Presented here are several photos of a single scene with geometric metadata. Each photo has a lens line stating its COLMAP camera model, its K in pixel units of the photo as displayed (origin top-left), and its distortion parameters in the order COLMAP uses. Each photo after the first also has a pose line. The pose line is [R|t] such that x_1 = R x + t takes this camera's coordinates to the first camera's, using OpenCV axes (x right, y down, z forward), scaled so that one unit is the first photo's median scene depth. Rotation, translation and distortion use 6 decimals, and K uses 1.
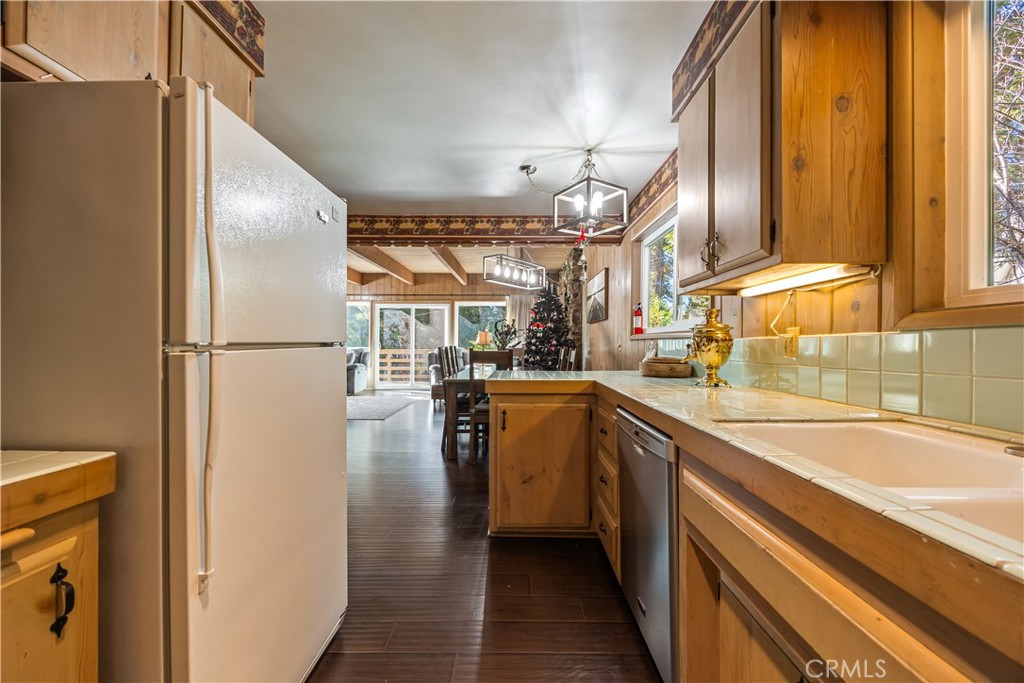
lens RADIAL K [[397.6, 0, 514.8], [0, 397.6, 341.0], [0, 0, 1]] dist [-0.001659, -0.000485]
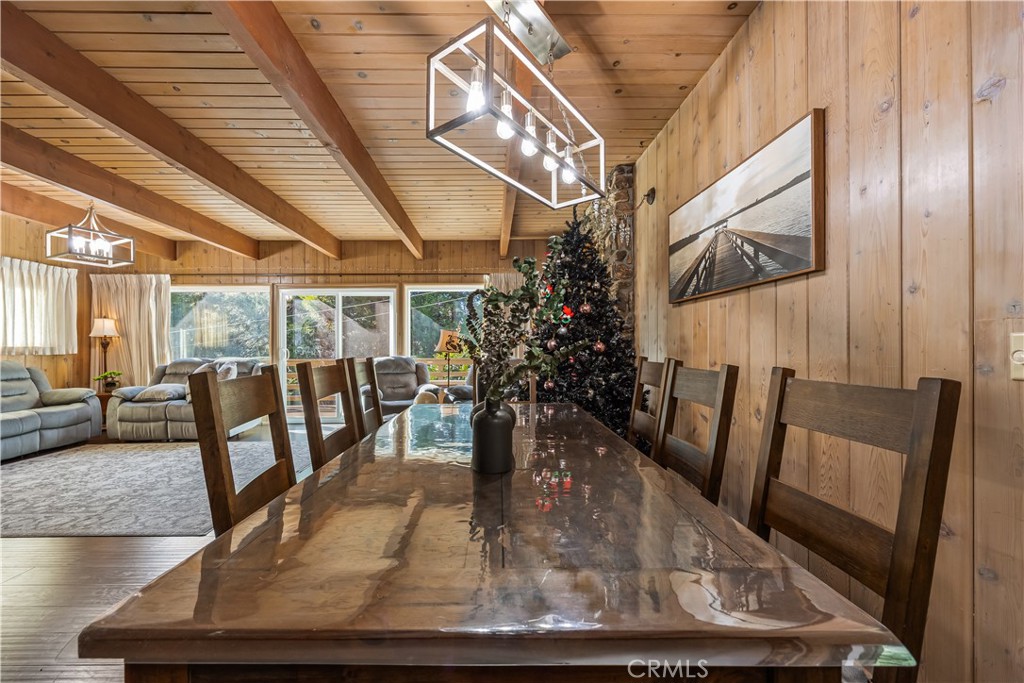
lens RADIAL K [[397.6, 0, 495.9], [0, 397.6, 348.2], [0, 0, 1]] dist [-0.001659, -0.000485]
pose [[0.999697, -0.009996, 0.022474, -0.018670], [0.009864, 0.999934, 0.005960, 0.001079], [-0.022532, -0.005737, 0.999730, 0.356000]]
